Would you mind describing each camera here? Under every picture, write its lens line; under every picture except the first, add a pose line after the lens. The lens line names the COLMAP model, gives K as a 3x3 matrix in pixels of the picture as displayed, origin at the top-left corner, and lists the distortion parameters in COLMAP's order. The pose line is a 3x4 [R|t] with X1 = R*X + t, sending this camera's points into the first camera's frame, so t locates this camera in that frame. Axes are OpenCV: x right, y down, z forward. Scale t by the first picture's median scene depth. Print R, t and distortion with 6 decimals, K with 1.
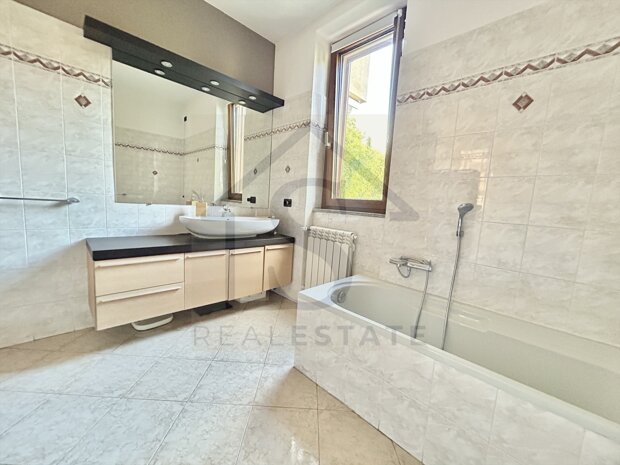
lens RADIAL K [[249.8, 0, 310.7], [0, 249.8, 232.3], [0, 0, 1]] dist [-0.001529, -0.000479]
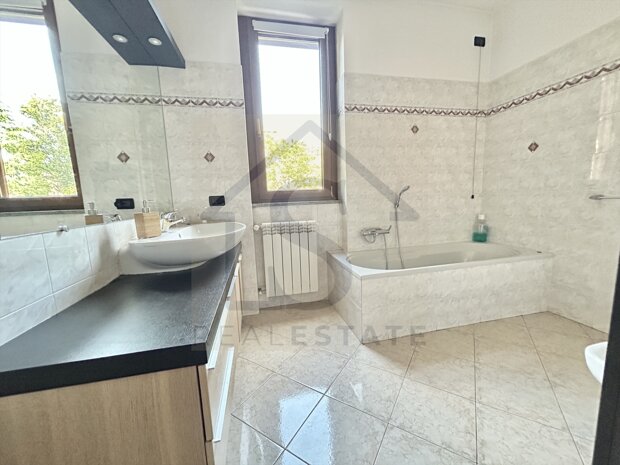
lens RADIAL K [[249.8, 0, 311.2], [0, 249.8, 232.2], [0, 0, 1]] dist [-0.001529, -0.000479]
pose [[0.528992, -0.199655, 0.824806, -1.092533], [0.172880, 0.976902, 0.125595, -0.128072], [-0.830831, 0.076154, 0.551290, 0.605696]]
